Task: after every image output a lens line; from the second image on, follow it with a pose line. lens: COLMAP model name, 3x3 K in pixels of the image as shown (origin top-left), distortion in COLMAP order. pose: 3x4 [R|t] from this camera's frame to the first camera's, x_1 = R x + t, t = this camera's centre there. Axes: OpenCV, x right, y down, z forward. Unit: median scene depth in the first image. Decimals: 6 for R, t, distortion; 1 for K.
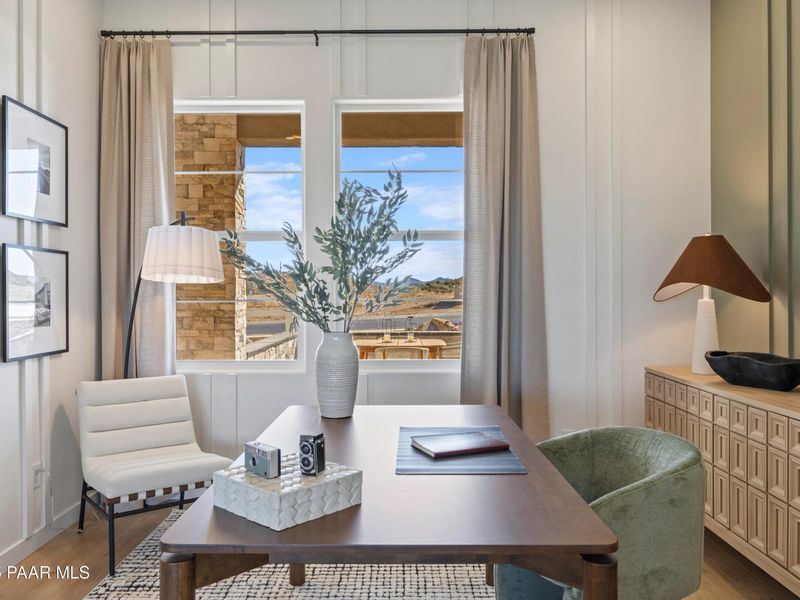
lens RADIAL K [[664.8, 0, 399.6], [0, 664.8, 289.0], [0, 0, 1]] dist [0.001792, 0.002250]
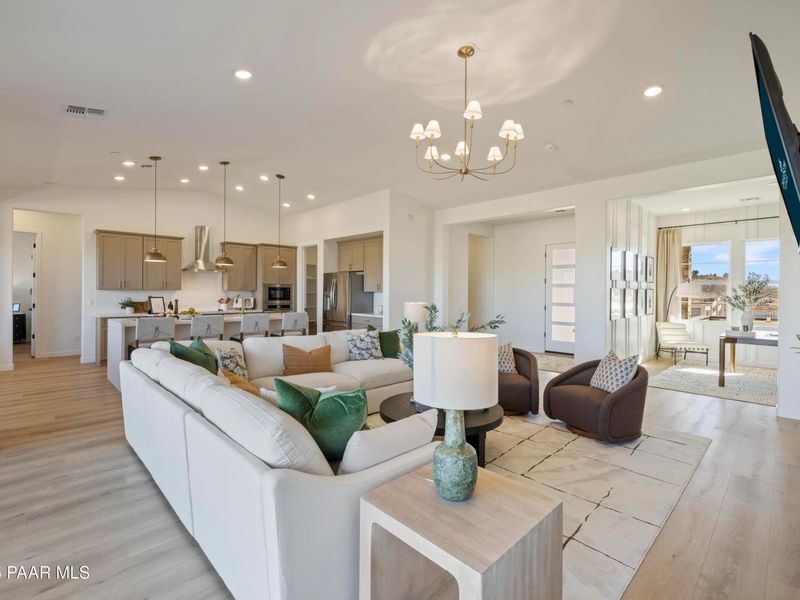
lens RADIAL K [[379.1, 0, 399.7], [0, 379.1, 289.4], [0, 0, 1]] dist [0.000130, 0.000176]
pose [[0.695406, 0.007421, -0.718579, 0.102165], [-0.010091, 0.999949, 0.000561, -0.054739], [0.718546, 0.006861, 0.695445, -2.297994]]
